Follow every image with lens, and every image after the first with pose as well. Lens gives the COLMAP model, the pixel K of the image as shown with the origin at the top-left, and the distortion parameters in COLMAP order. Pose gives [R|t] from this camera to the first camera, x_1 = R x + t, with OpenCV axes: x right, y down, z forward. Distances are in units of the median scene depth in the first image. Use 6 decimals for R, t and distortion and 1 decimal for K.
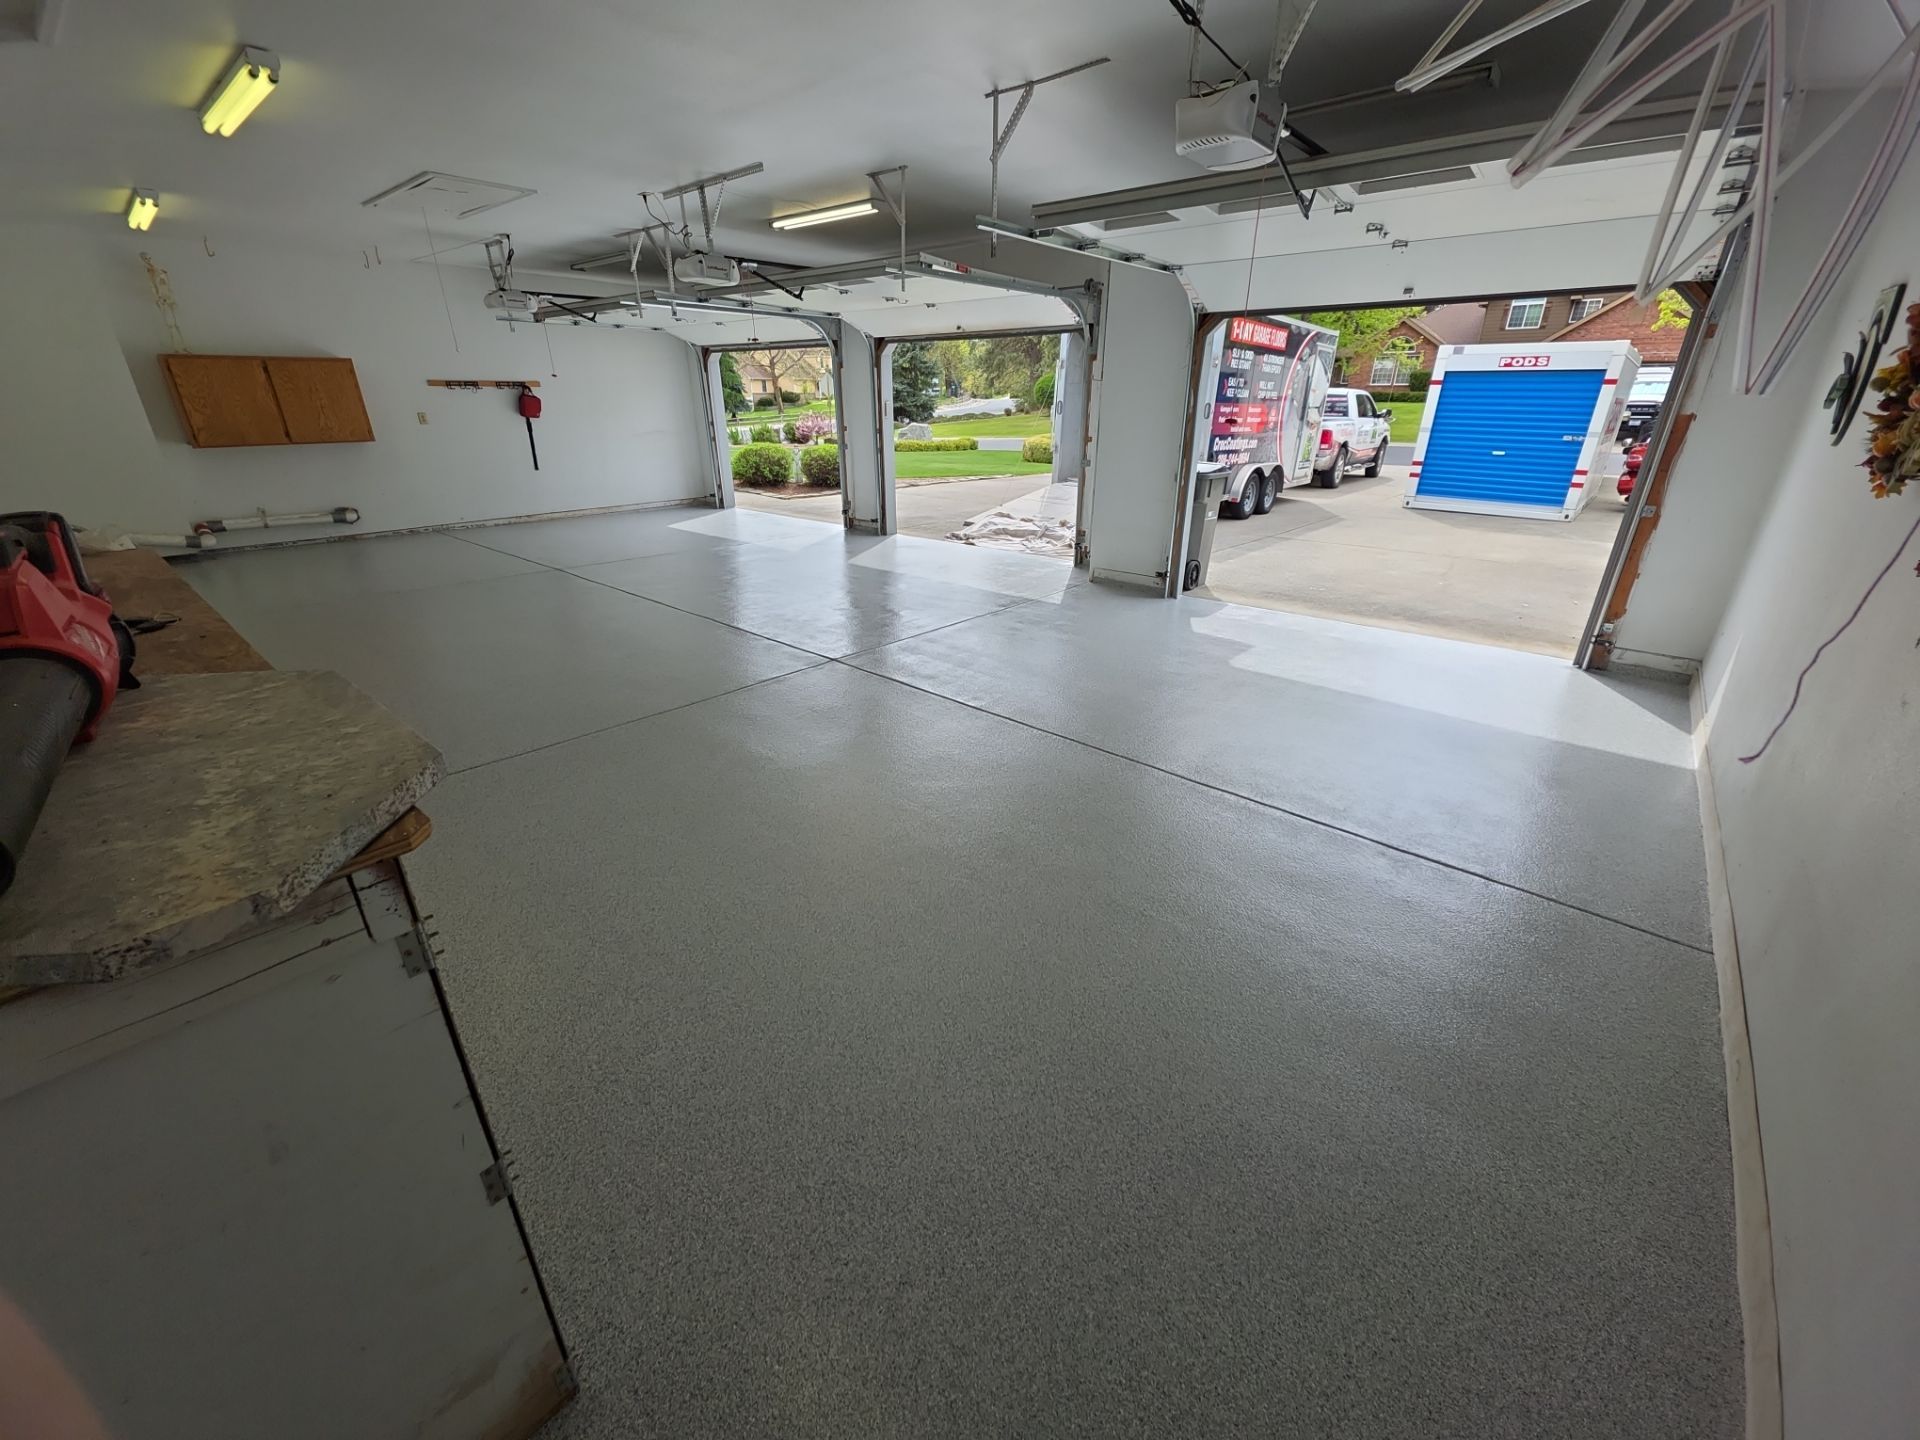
lens RADIAL K [[769.3, 0, 960.0], [0, 769.3, 720.0], [0, 0, 1]] dist [0.000682, -0.000139]
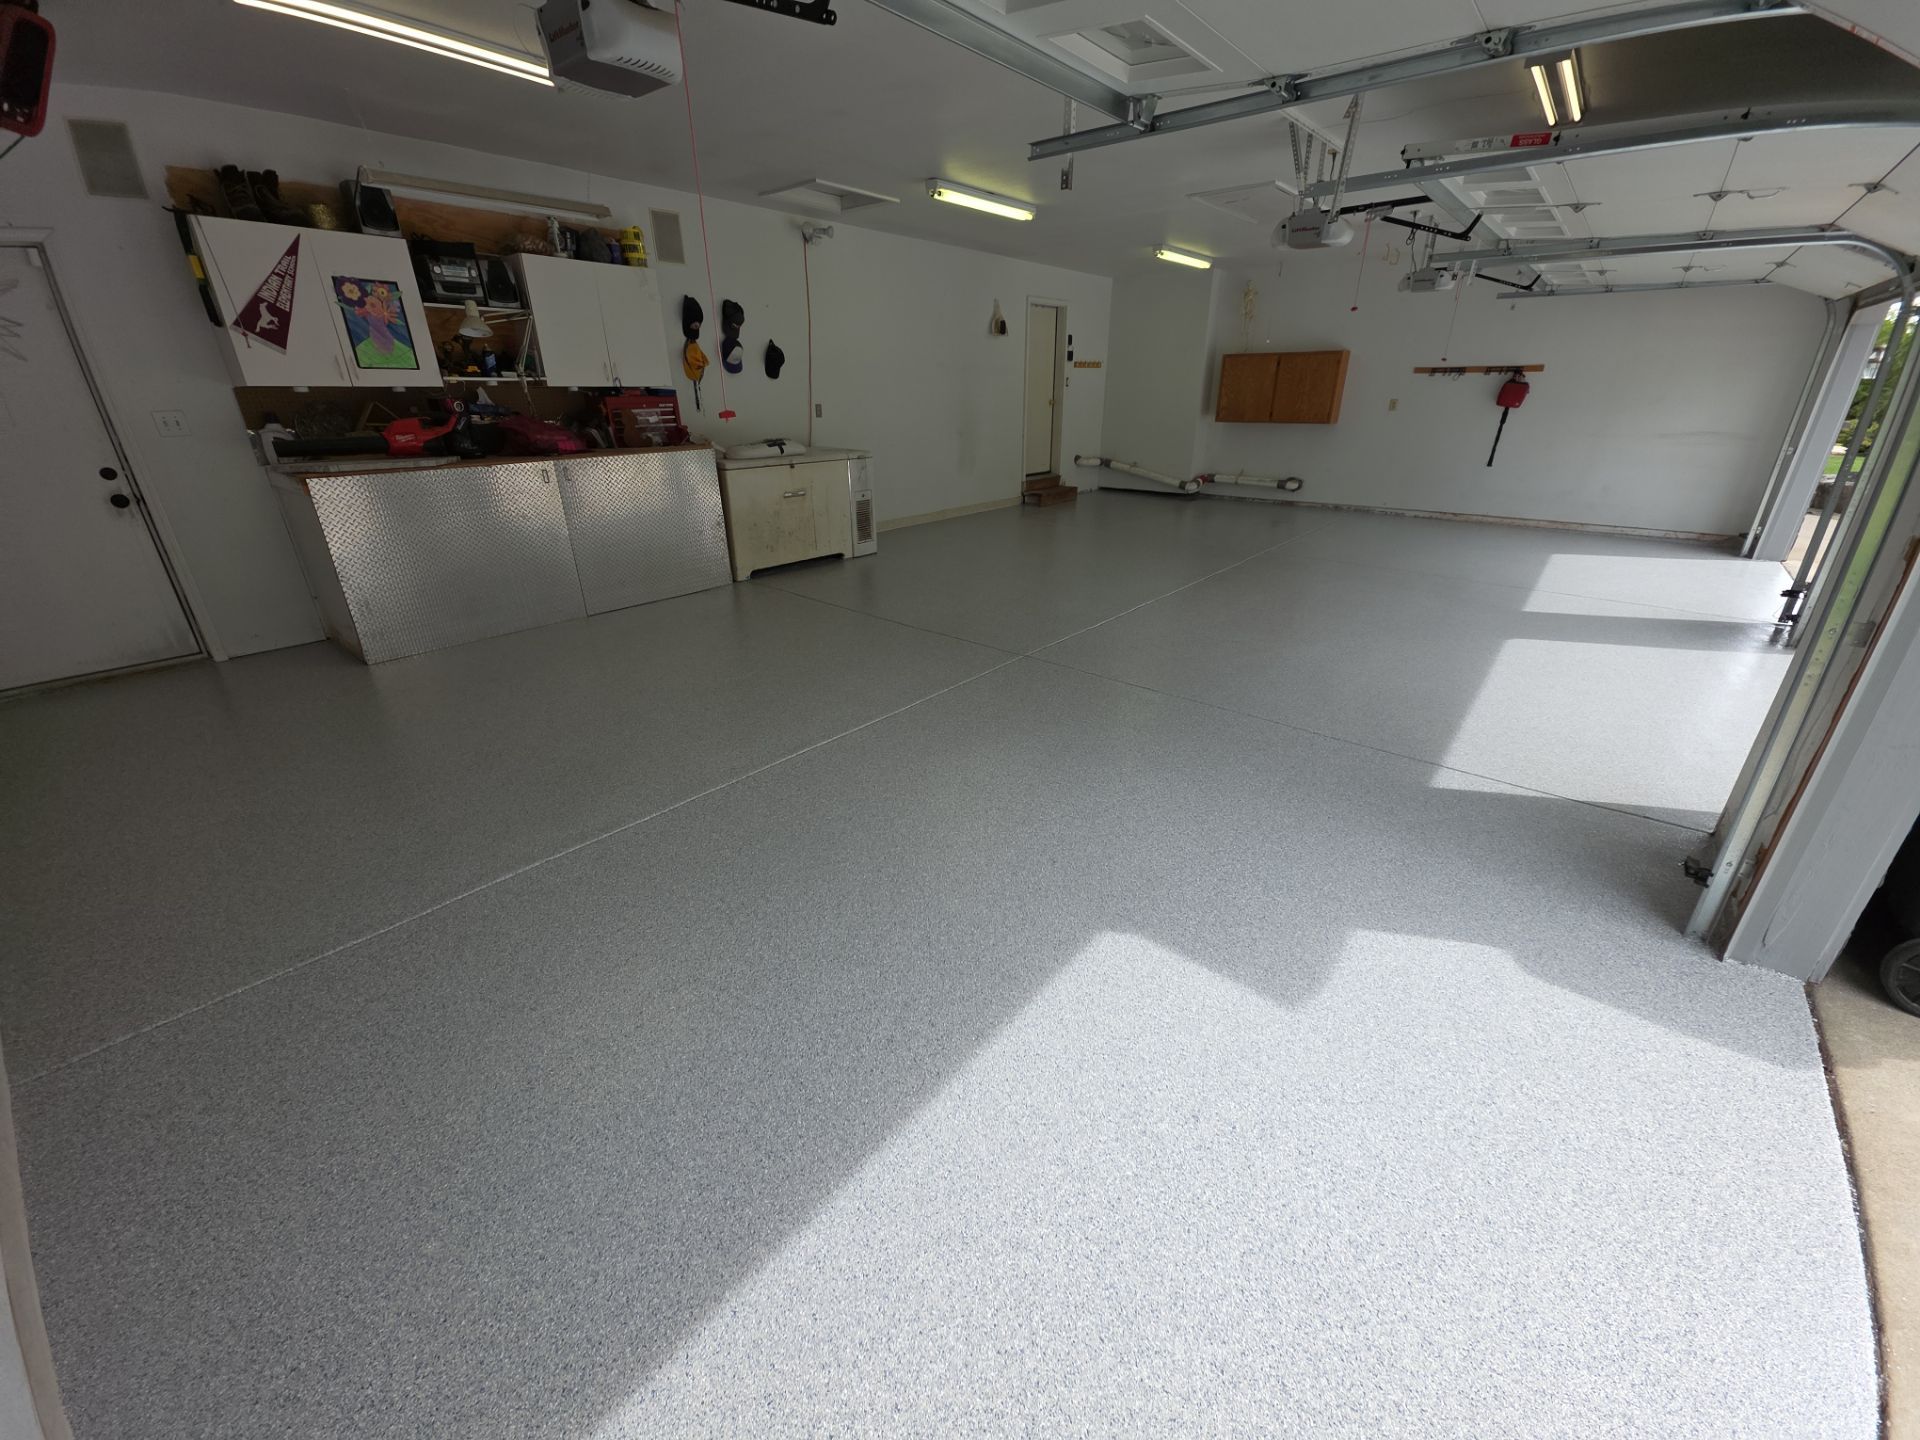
lens RADIAL K [[748.2, 0, 960.2], [0, 748.2, 733.3], [0, 0, 1]] dist [0.004001, -0.000014]
pose [[0.015262, 0.421039, -0.906914, 0.409398], [-0.383434, 0.840142, 0.383587, -0.181359], [0.923442, 0.341887, 0.174263, 0.429081]]
